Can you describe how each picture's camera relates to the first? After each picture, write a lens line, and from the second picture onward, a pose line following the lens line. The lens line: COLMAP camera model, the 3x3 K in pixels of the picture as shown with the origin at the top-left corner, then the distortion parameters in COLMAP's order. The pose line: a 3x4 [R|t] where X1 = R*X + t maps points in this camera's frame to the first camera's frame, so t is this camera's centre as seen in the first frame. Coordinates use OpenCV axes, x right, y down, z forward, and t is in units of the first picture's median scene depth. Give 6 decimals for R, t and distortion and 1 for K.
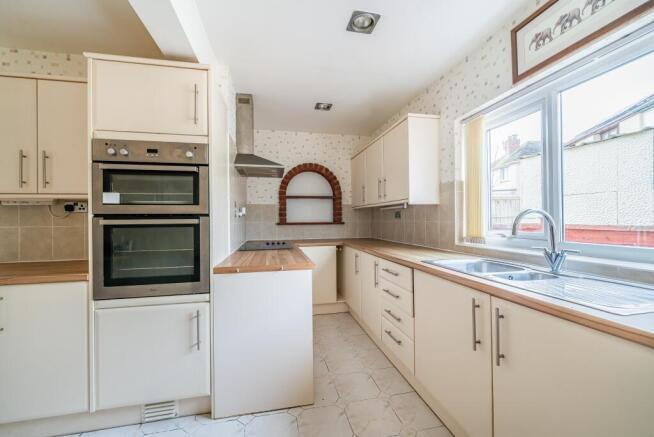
lens RADIAL K [[253.9, 0, 321.2], [0, 253.9, 219.3], [0, 0, 1]] dist [-0.002906, -0.000193]
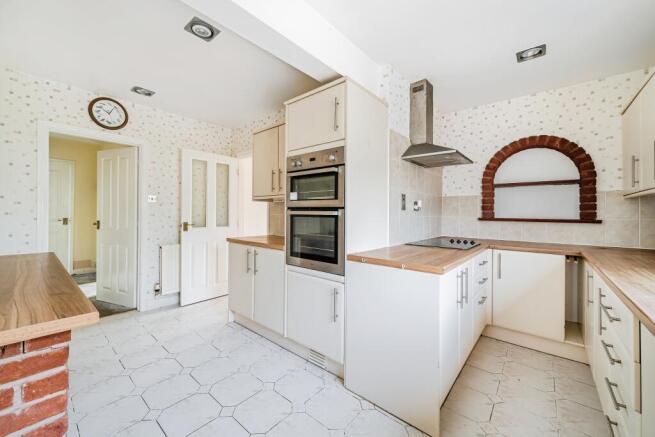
lens RADIAL K [[254.2, 0, 322.4], [0, 254.2, 213.1], [0, 0, 1]] dist [-0.002906, -0.000193]
pose [[0.611654, 0.017393, -0.790934, 0.382827], [-0.015775, 0.999828, 0.009787, -0.002981], [0.790968, 0.006490, 0.611823, 0.208687]]
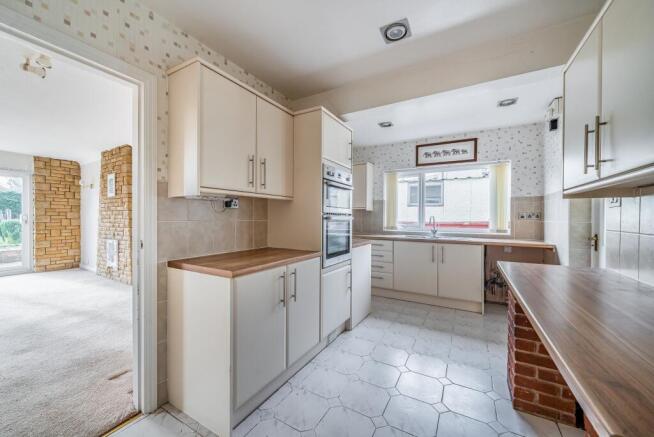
lens RADIAL K [[253.9, 0, 328.7], [0, 253.9, 218.6], [0, 0, 1]] dist [-0.002906, -0.000193]
pose [[0.660565, 0.012956, 0.750657, -1.778331], [-0.015903, 0.999868, -0.003264, 0.017277], [-0.750600, -0.009782, 0.660684, -0.040560]]
